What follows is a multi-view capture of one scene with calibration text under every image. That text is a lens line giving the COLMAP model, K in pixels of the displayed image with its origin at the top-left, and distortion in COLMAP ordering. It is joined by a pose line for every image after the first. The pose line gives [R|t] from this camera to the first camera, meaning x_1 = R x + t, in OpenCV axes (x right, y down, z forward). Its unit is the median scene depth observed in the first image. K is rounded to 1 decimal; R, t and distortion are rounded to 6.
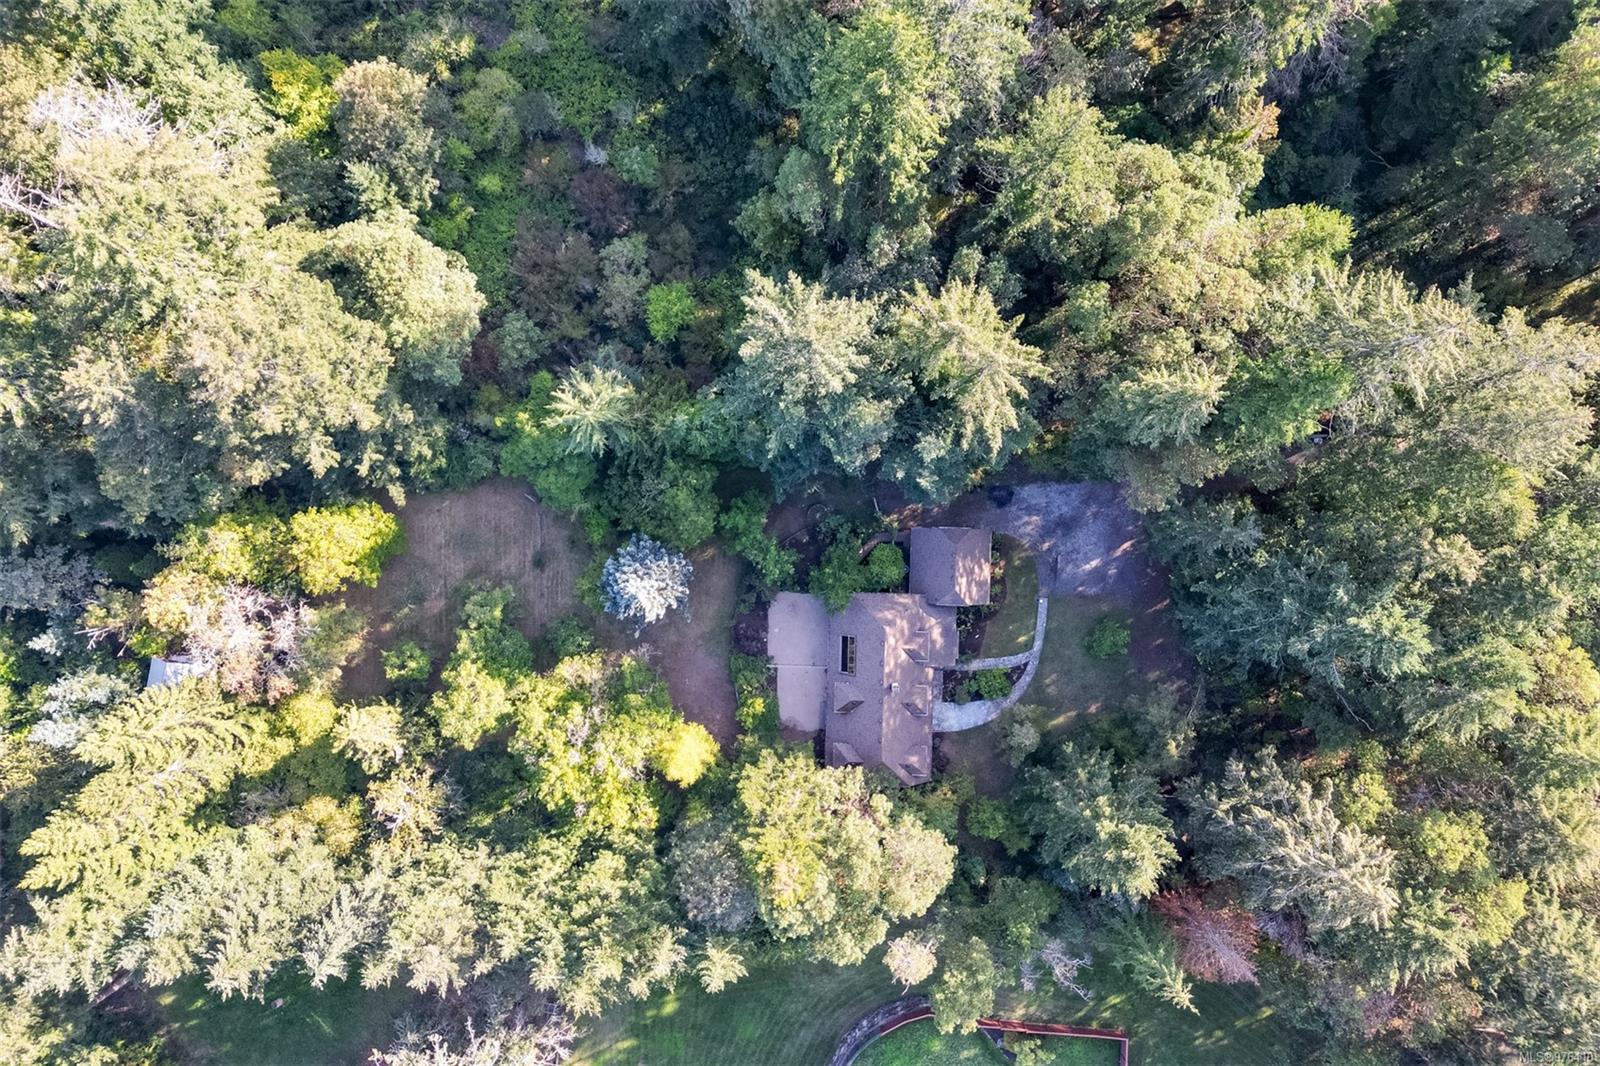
lens RADIAL K [[1049.7, 0, 800.0], [0, 1049.7, 533.0], [0, 0, 1]] dist [0.057999, -0.048961]
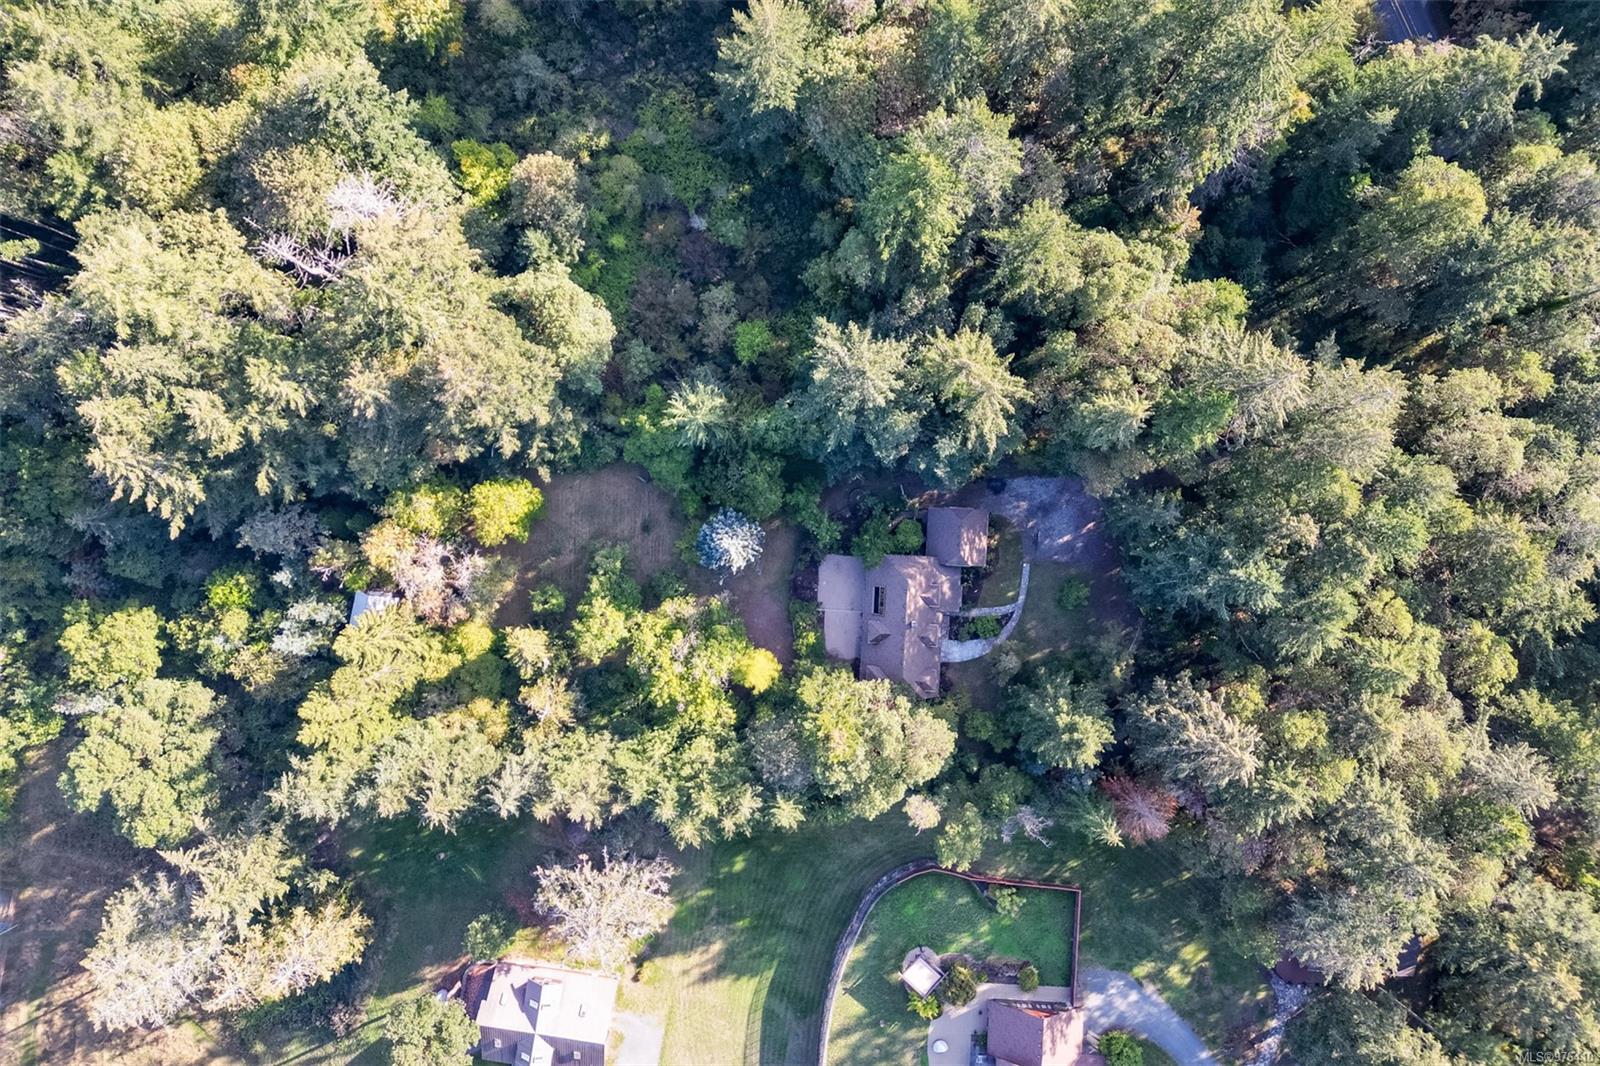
lens RADIAL K [[1049.7, 0, 800.0], [0, 1049.7, 533.0], [0, 0, 1]] dist [0.057999, -0.048961]
pose [[0.999675, 0.024524, -0.006905, -0.053269], [-0.024560, 0.999685, -0.005176, 0.042636], [0.006776, 0.005344, 0.999963, -0.375699]]
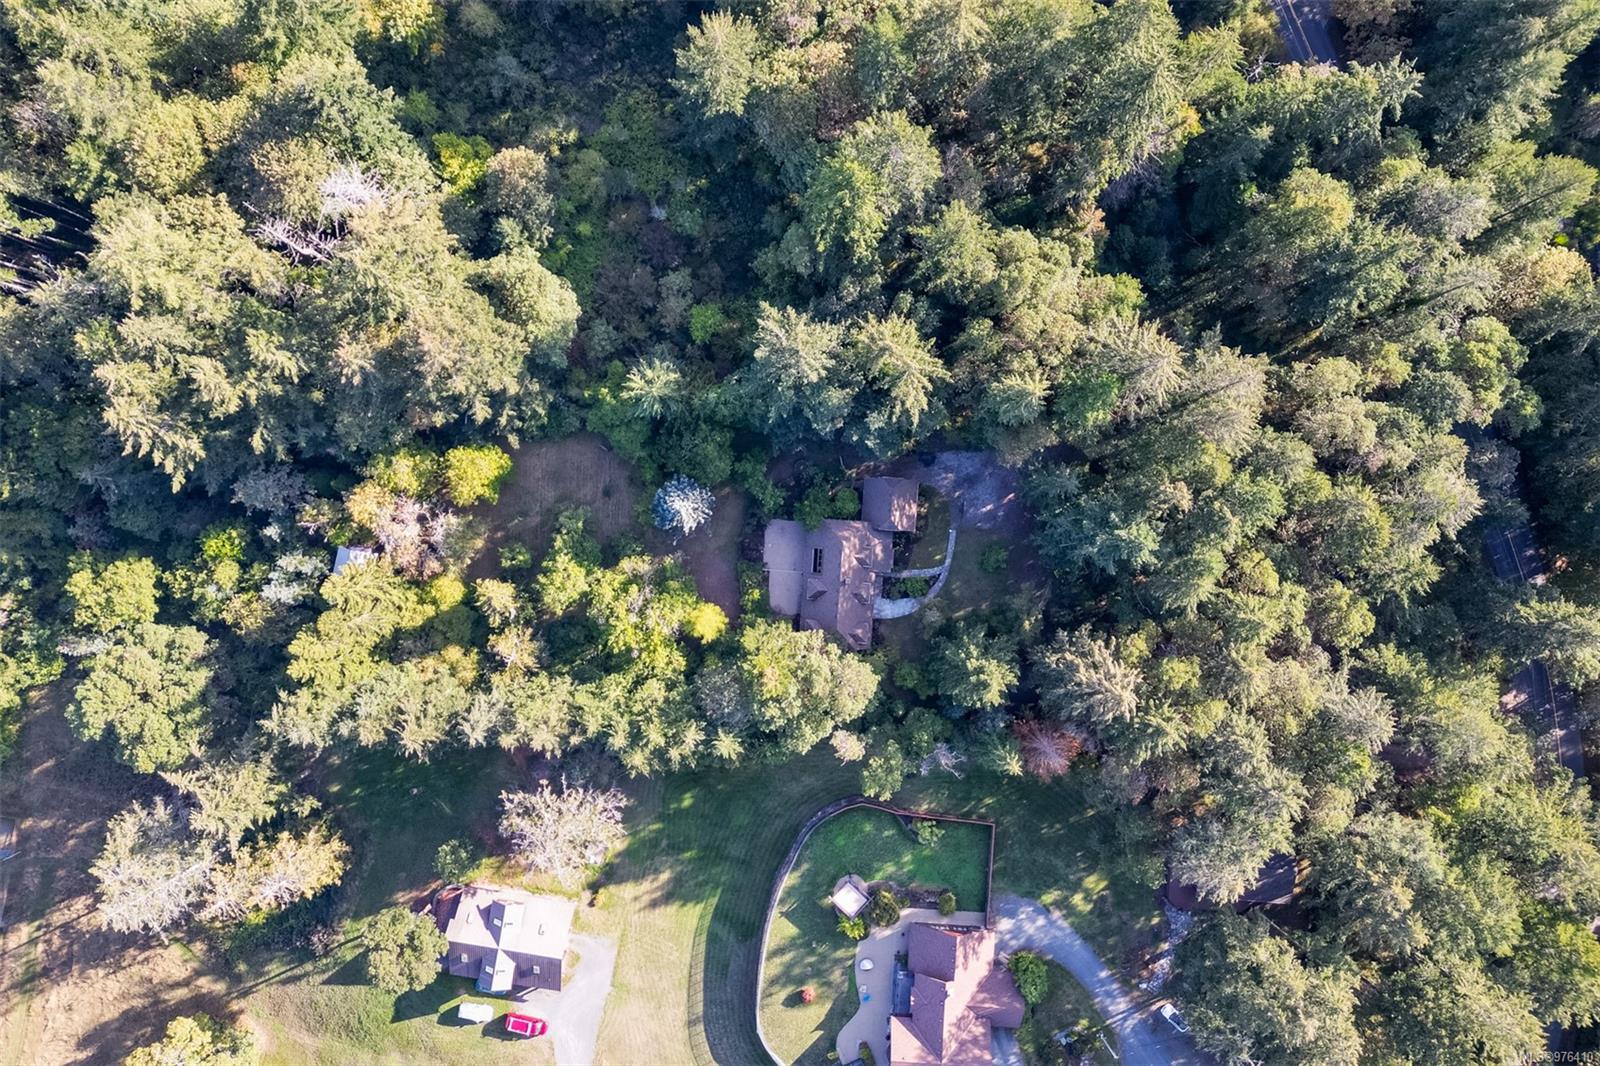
lens RADIAL K [[1096.1, 0, 800.0], [0, 1096.1, 533.0], [0, 0, 1]] dist [0.066869, -0.066441]
pose [[0.999213, 0.039413, 0.004542, 0.013322], [-0.039409, 0.999223, -0.000907, 0.086868], [-0.004574, 0.000727, 0.999989, -0.594152]]
